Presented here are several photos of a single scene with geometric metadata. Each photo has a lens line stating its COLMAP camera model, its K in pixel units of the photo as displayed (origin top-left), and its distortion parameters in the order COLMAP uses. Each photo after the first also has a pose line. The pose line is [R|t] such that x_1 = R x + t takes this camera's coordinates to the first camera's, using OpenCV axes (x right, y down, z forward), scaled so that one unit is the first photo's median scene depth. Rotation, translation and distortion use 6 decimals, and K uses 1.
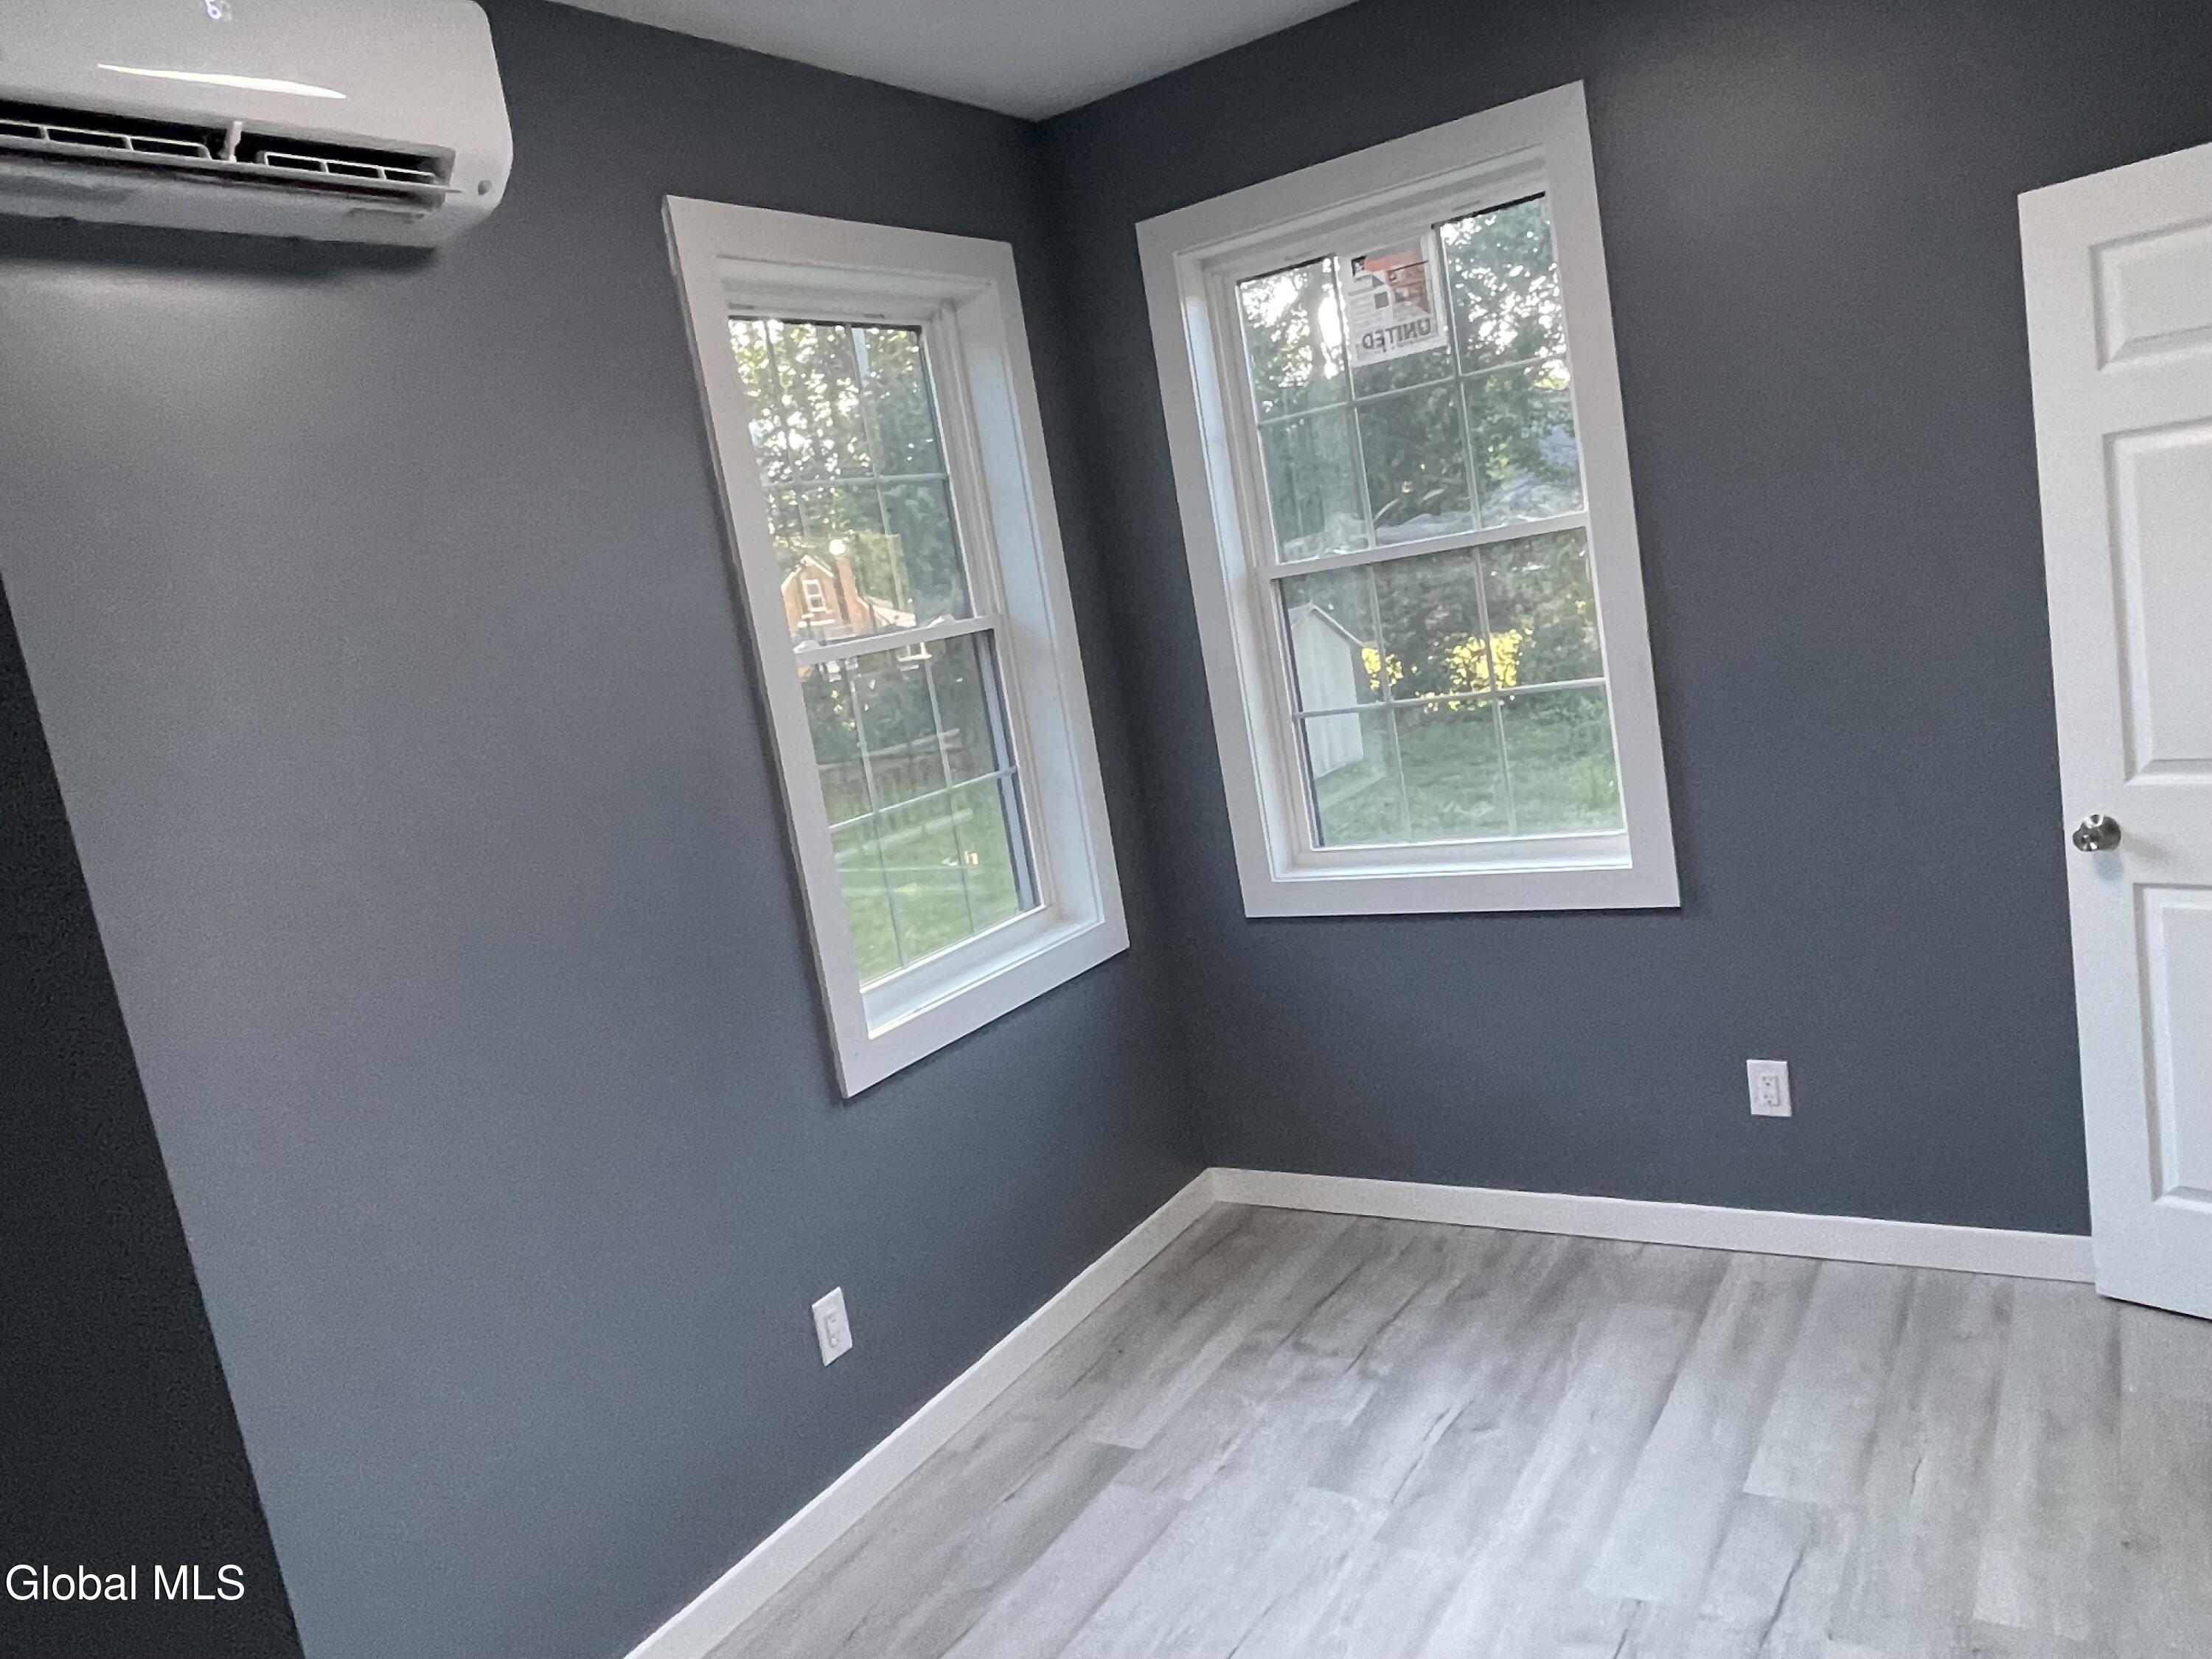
lens RADIAL K [[1573.3, 0, 1107.1], [0, 1573.3, 839.6], [0, 0, 1]] dist [-0.008066, -0.004901]
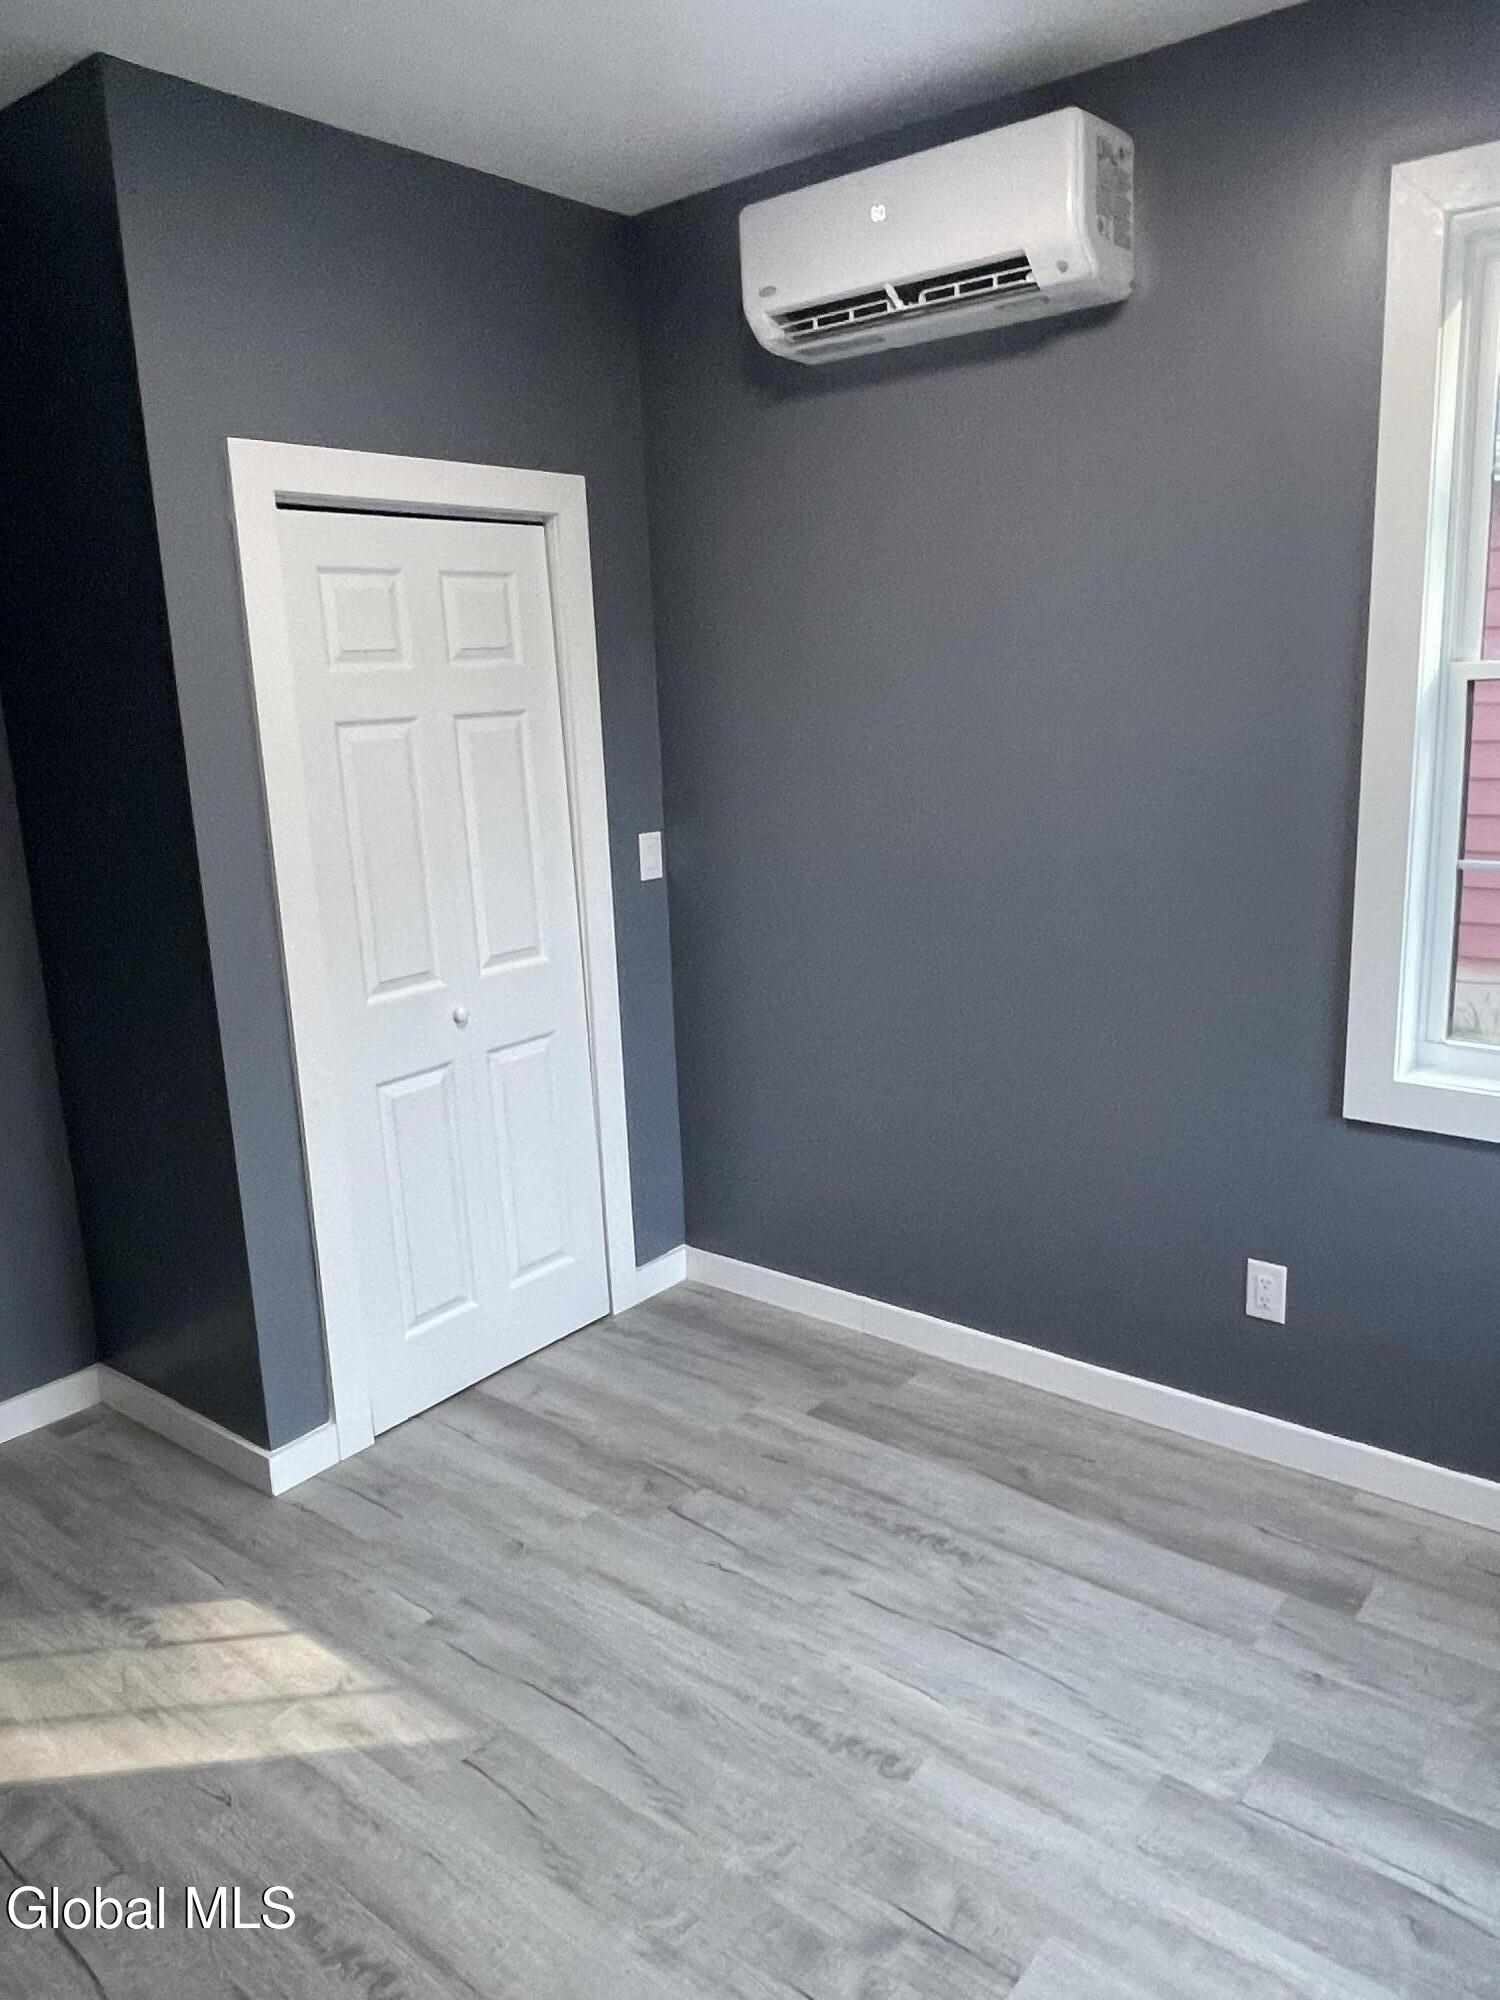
lens RADIAL K [[1422.5, 0, 740.4], [0, 1422.5, 988.8], [0, 0, 1]] dist [-0.008066, -0.004901]
pose [[-0.106399, 0.383953, -0.917202, 0.724316], [-0.111865, 0.911960, 0.394735, -0.242000], [0.988011, 0.144603, -0.054080, 0.699588]]
